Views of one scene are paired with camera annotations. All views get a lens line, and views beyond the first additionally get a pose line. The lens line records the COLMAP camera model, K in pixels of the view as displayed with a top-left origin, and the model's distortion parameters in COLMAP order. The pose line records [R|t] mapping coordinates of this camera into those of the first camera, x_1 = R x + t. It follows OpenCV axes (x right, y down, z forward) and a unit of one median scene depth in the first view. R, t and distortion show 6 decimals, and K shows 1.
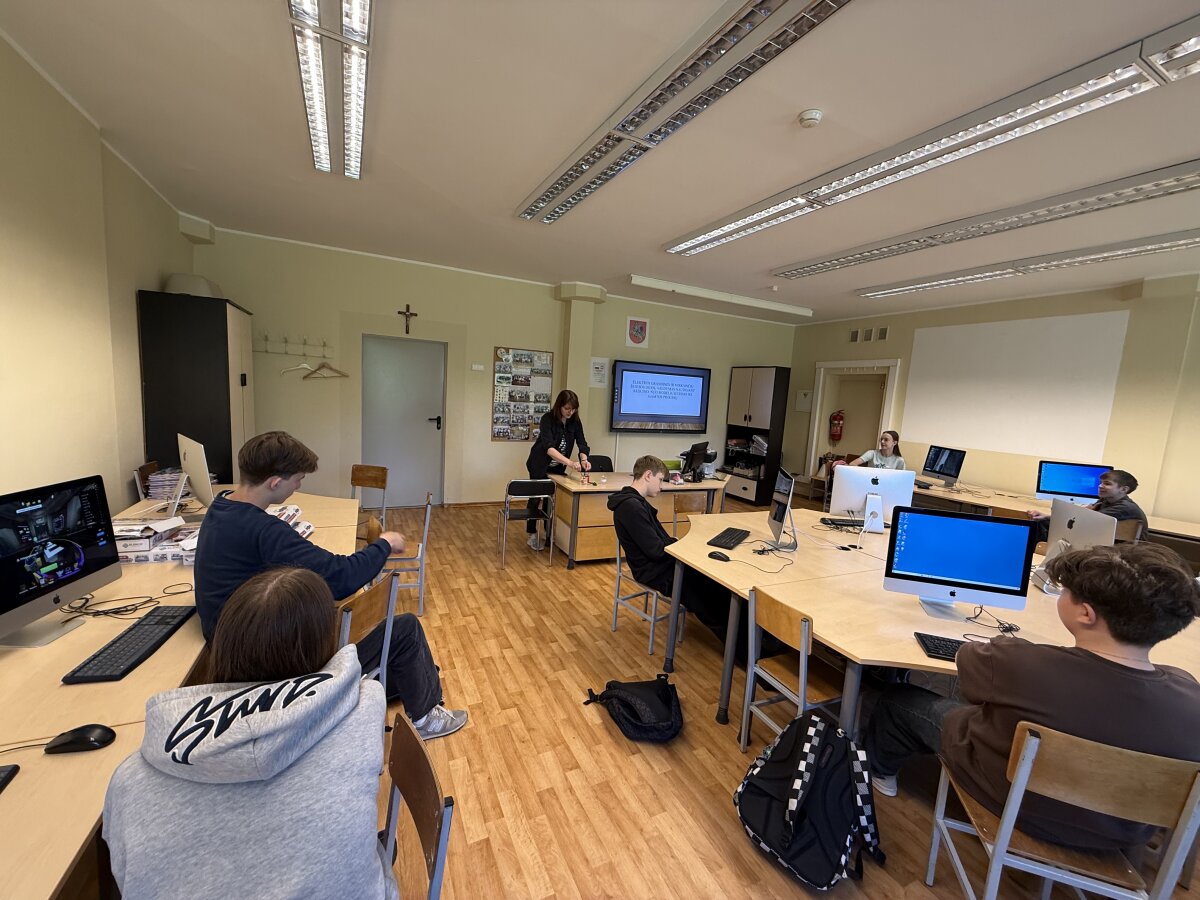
lens RADIAL K [[479.4, 0, 600.4], [0, 479.4, 450.1], [0, 0, 1]] dist [0.002673, 0.000726]
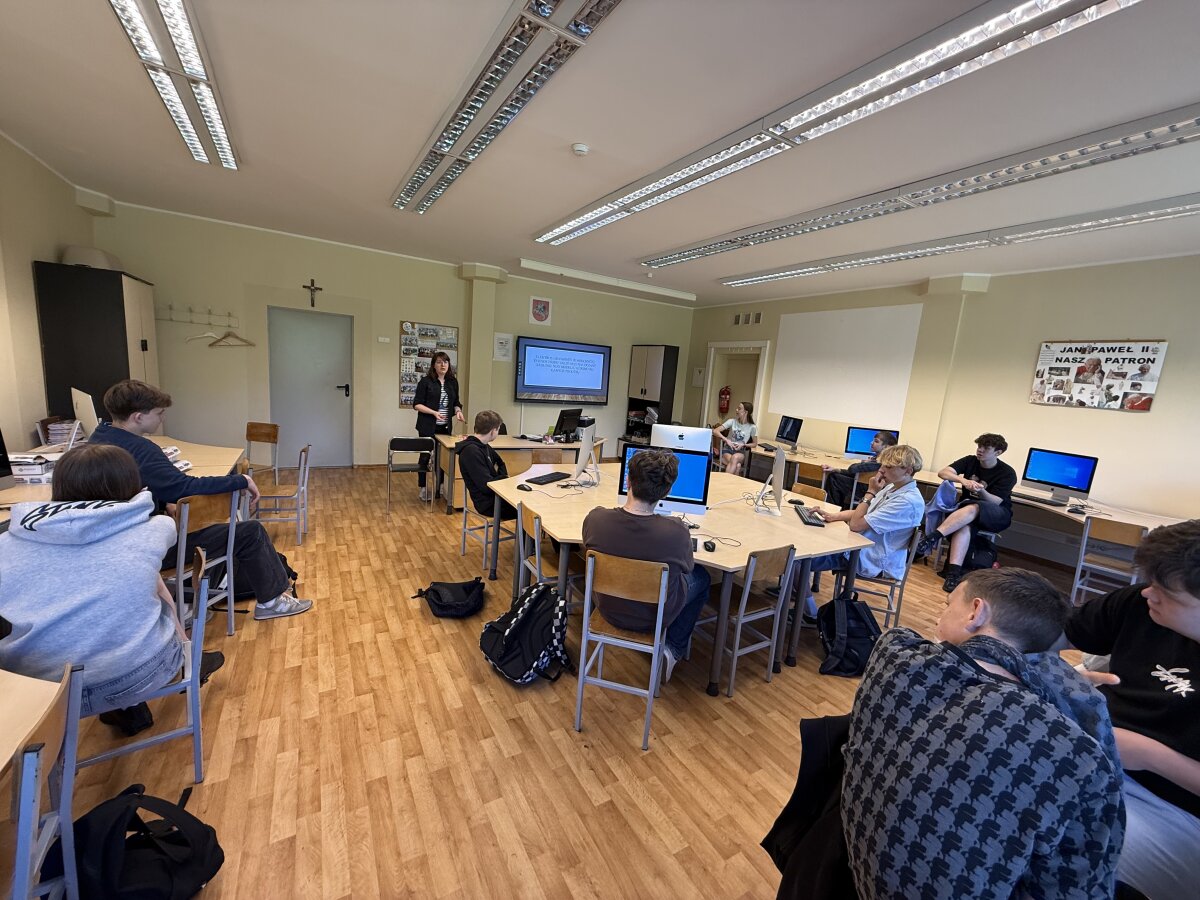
lens RADIAL K [[479.4, 0, 599.6], [0, 479.4, 449.4], [0, 0, 1]] dist [0.002673, 0.000726]
pose [[0.997238, 0.004810, 0.074121, 0.215125], [-0.007943, 0.999084, 0.042038, 0.037396], [-0.073851, -0.042511, 0.996363, -0.184460]]
